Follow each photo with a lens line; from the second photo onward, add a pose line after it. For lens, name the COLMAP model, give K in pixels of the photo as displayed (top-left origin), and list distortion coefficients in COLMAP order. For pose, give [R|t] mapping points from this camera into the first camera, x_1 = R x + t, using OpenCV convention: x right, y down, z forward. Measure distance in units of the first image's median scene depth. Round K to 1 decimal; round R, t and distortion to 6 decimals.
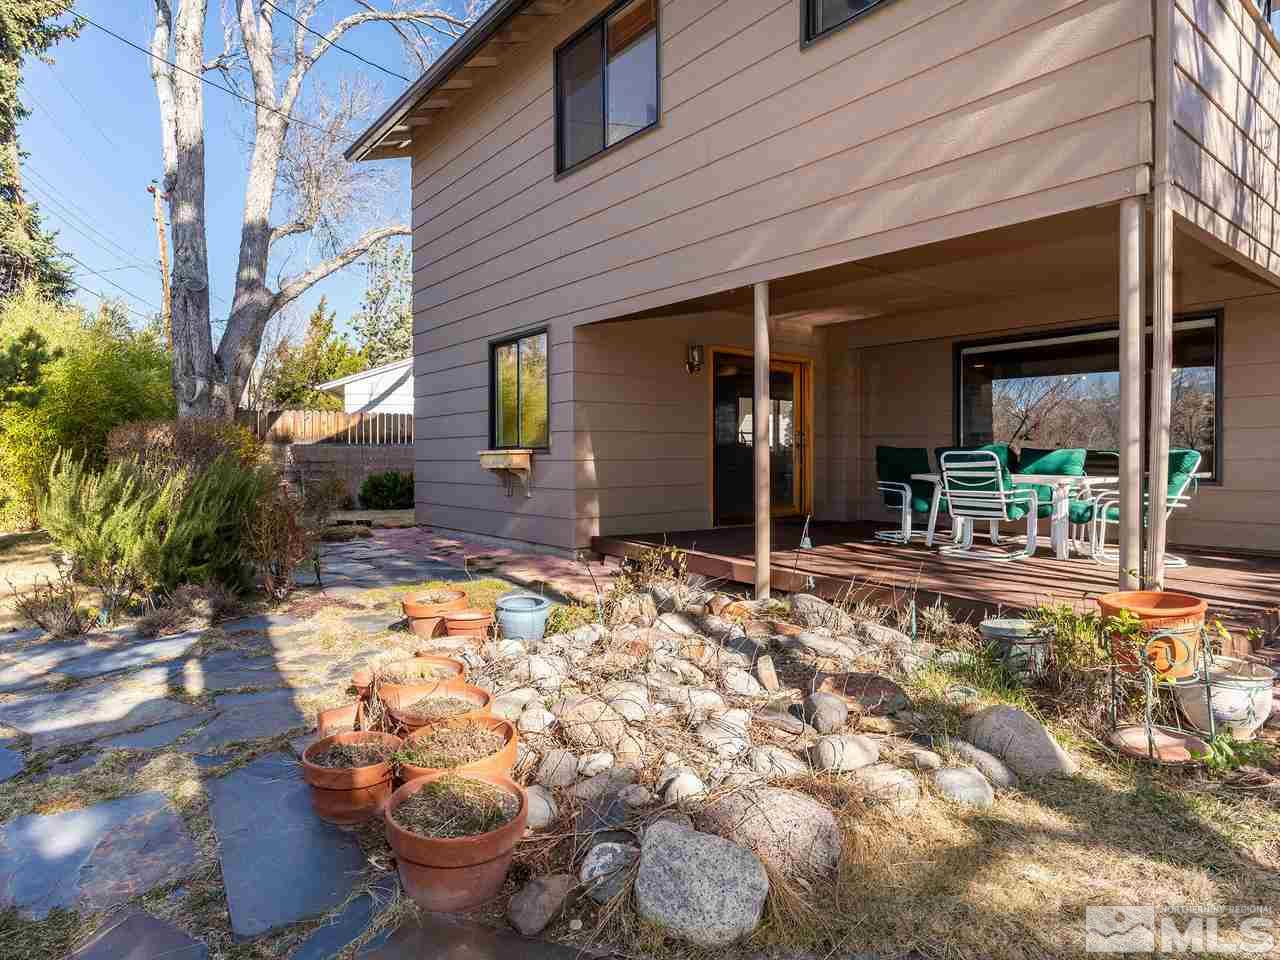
lens RADIAL K [[741.1, 0, 639.2], [0, 741.1, 472.6], [0, 0, 1]] dist [0.000712, 0.001797]
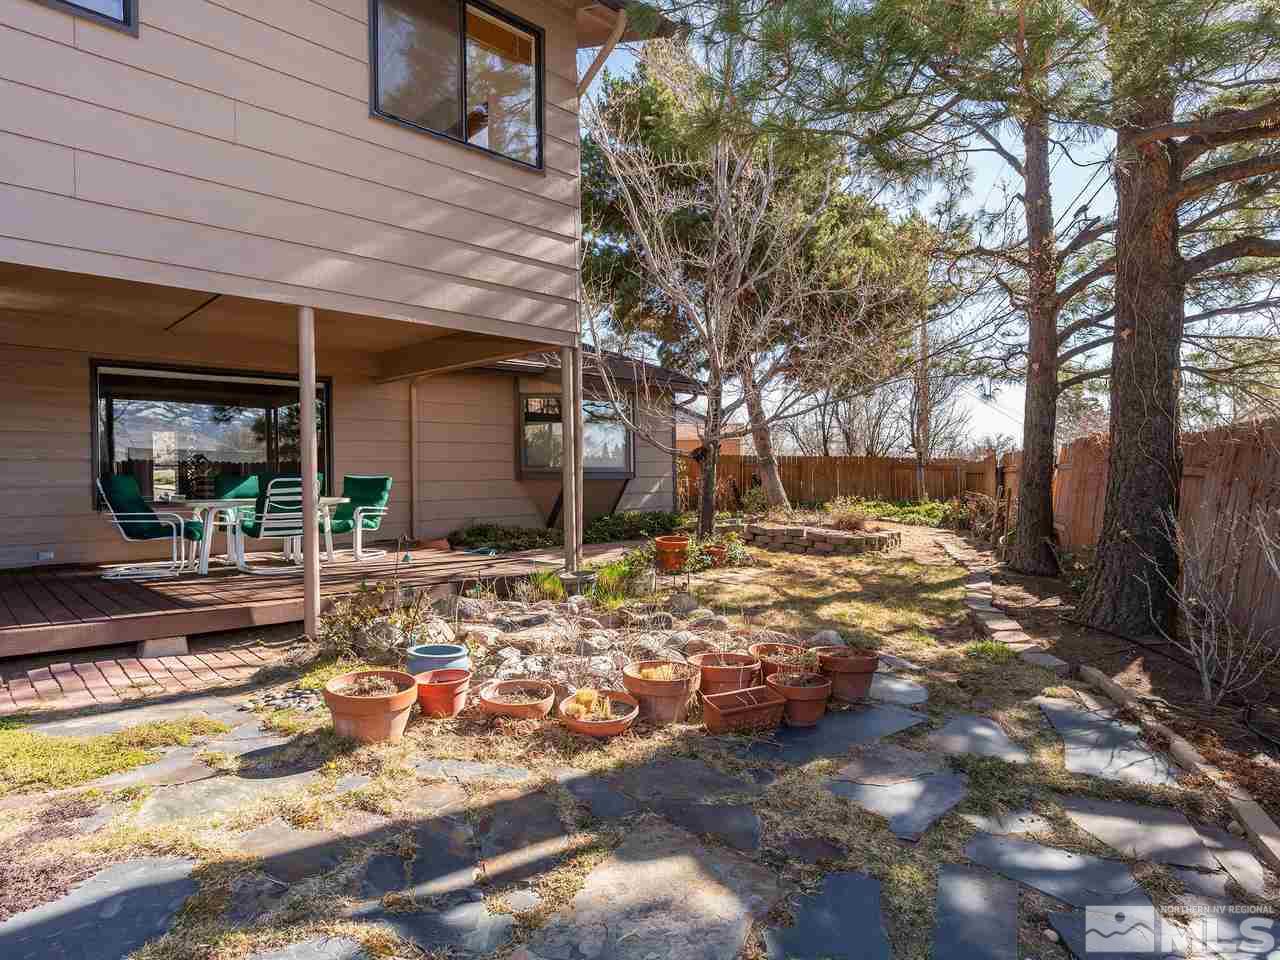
lens RADIAL K [[741.1, 0, 639.2], [0, 741.1, 472.6], [0, 0, 1]] dist [0.000712, 0.001797]
pose [[-0.139783, -0.014355, 0.990078, -0.714285], [0.038389, 0.999065, 0.019905, -0.036434], [-0.989438, 0.040791, -0.139101, 0.598385]]
